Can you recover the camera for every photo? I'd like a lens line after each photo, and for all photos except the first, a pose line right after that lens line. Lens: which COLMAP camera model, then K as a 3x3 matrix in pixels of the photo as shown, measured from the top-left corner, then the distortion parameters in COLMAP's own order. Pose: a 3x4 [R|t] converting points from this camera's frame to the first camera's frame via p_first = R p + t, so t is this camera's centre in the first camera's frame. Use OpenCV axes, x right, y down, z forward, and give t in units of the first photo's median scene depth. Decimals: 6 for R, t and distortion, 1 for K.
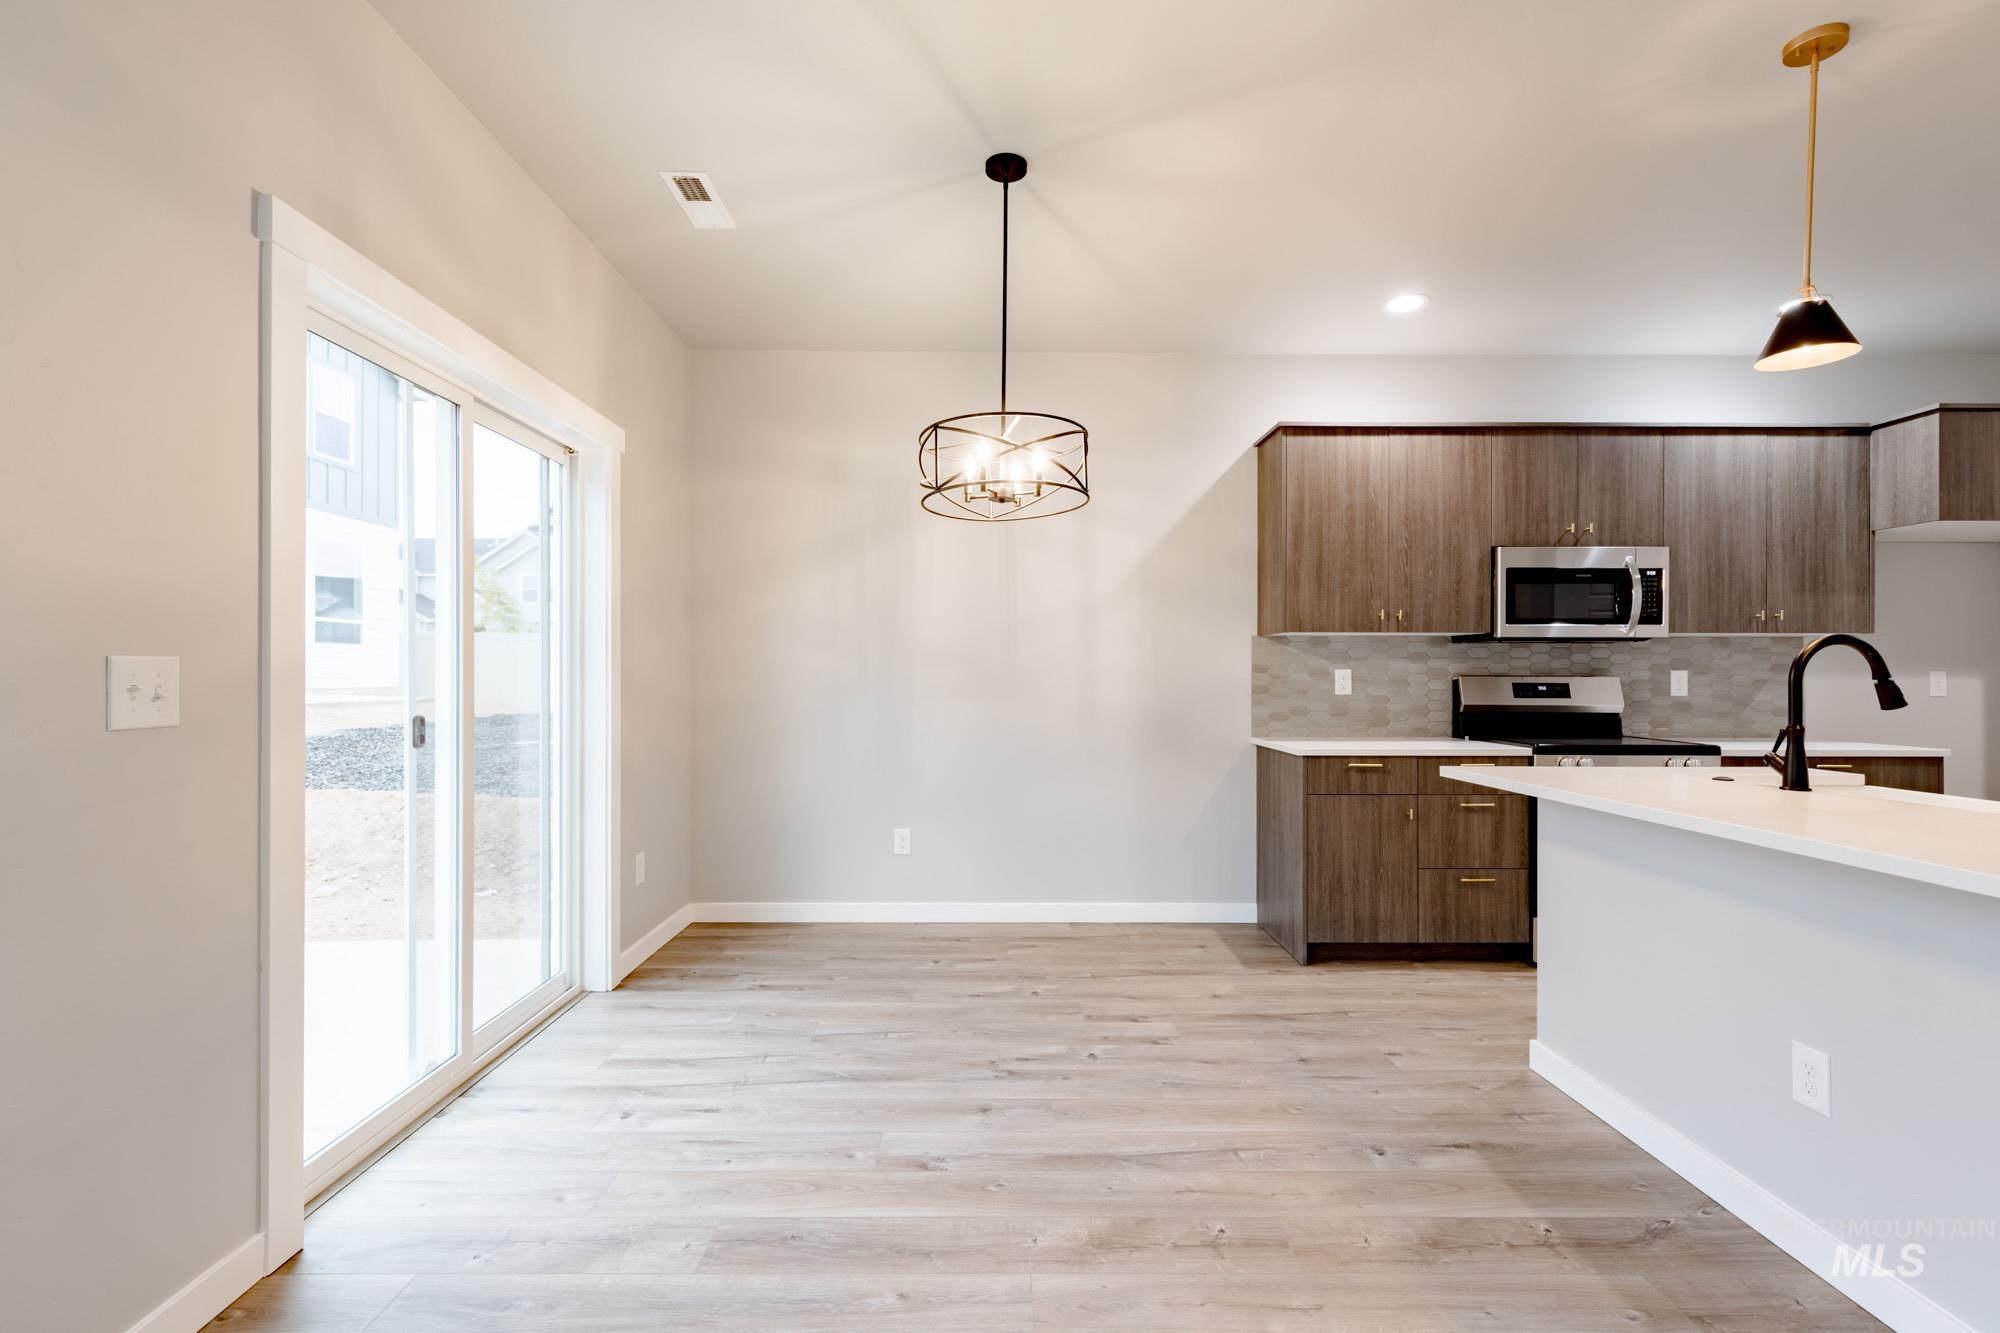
lens RADIAL K [[889.3, 0, 1010.8], [0, 889.3, 675.4], [0, 0, 1]] dist [0.006802, 0.000170]
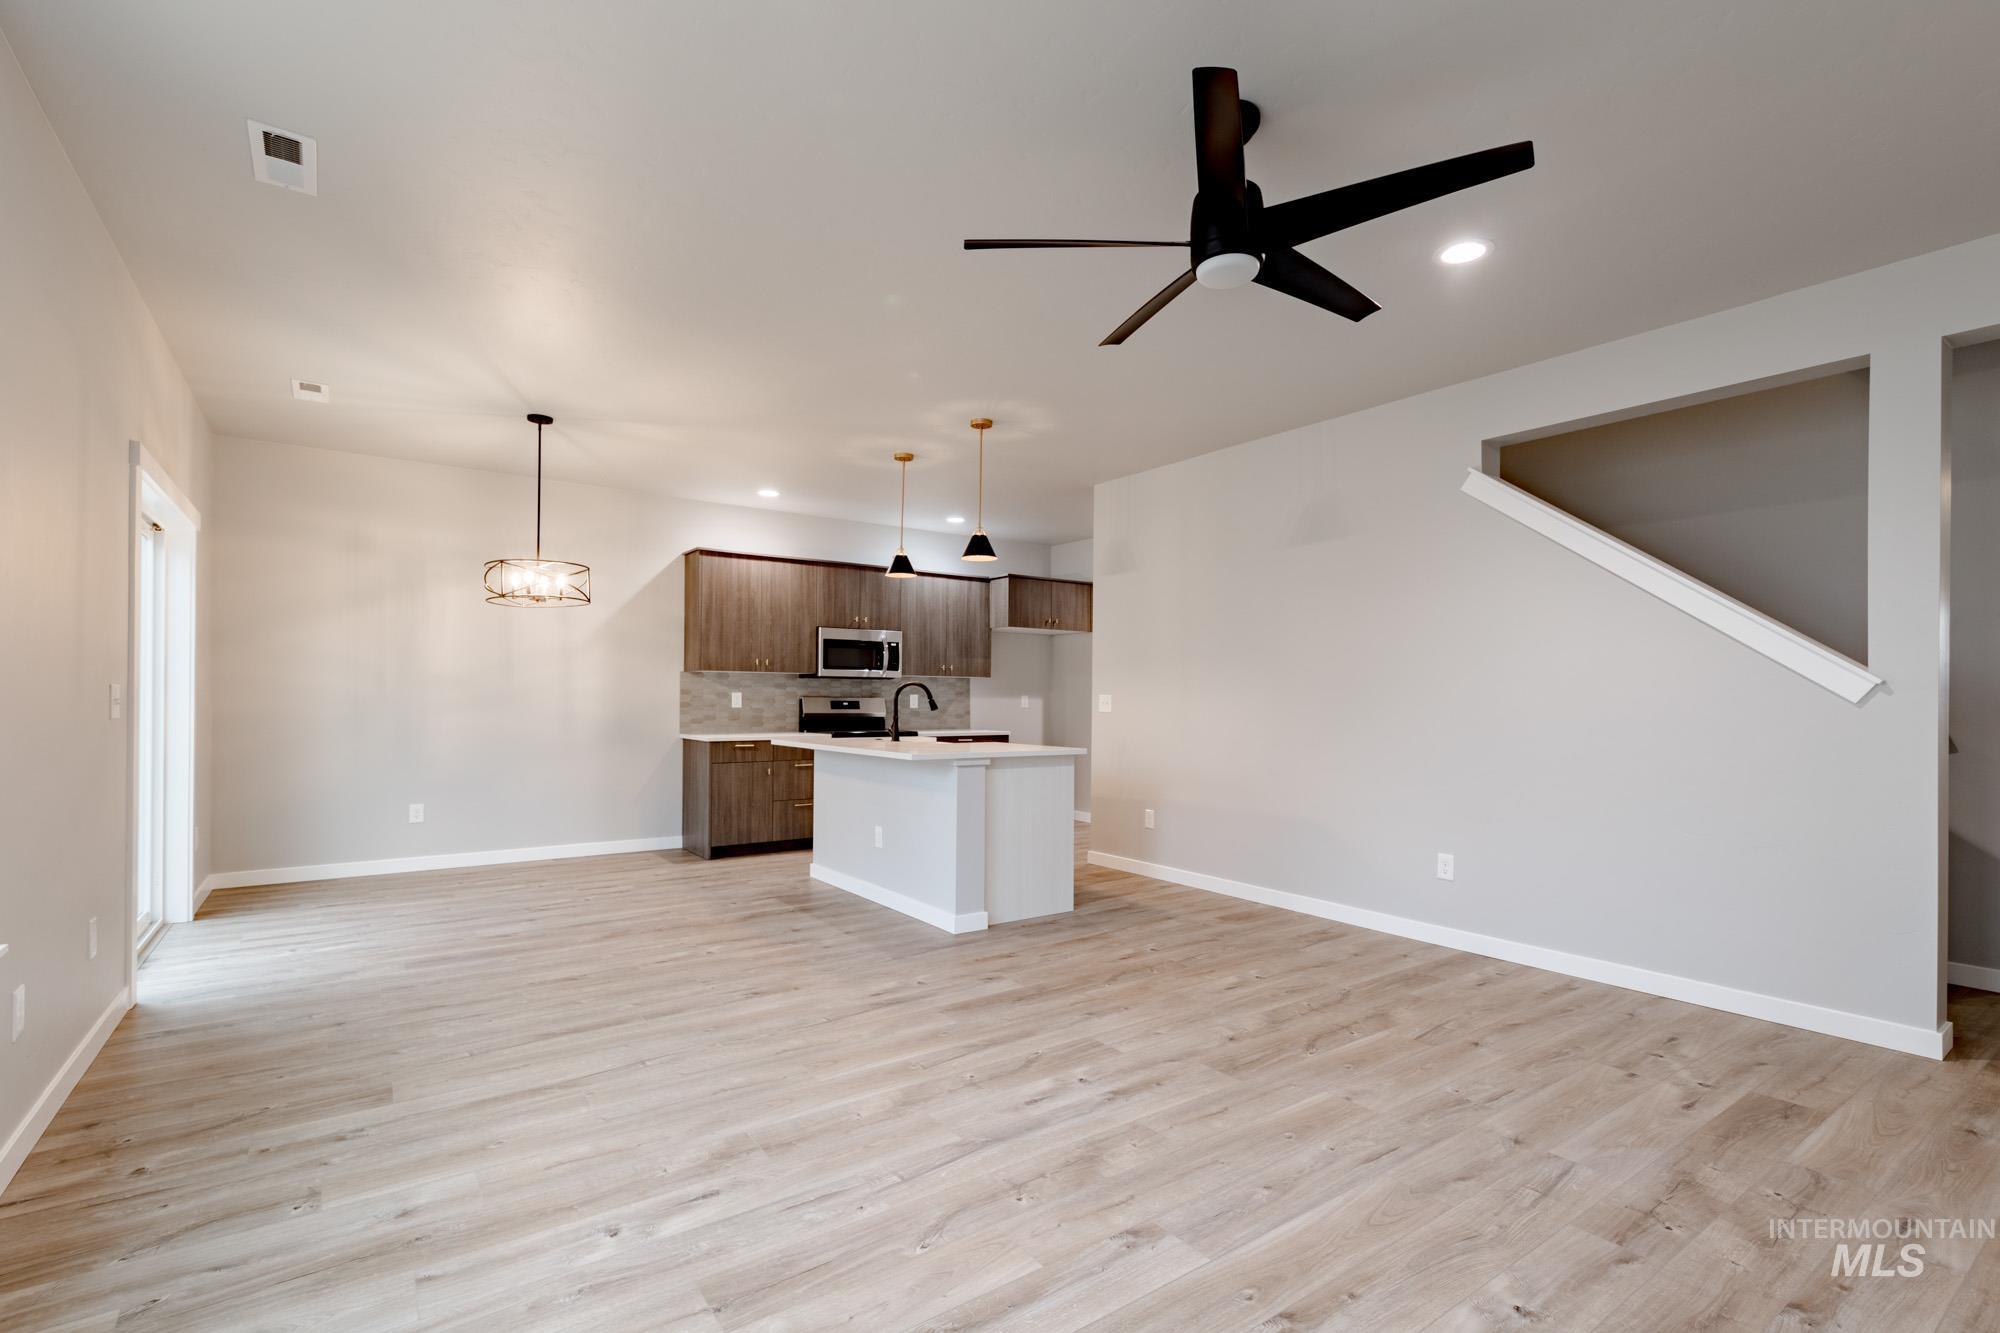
lens RADIAL K [[845.6, 0, 1024.6], [0, 845.6, 695.4], [0, 0, 1]] dist [0.005270, -0.000035]
pose [[0.798296, 0.006365, 0.602232, -0.167242], [-0.006481, 0.999977, -0.001978, -0.001776], [-0.602230, -0.002324, 0.798319, -0.650356]]
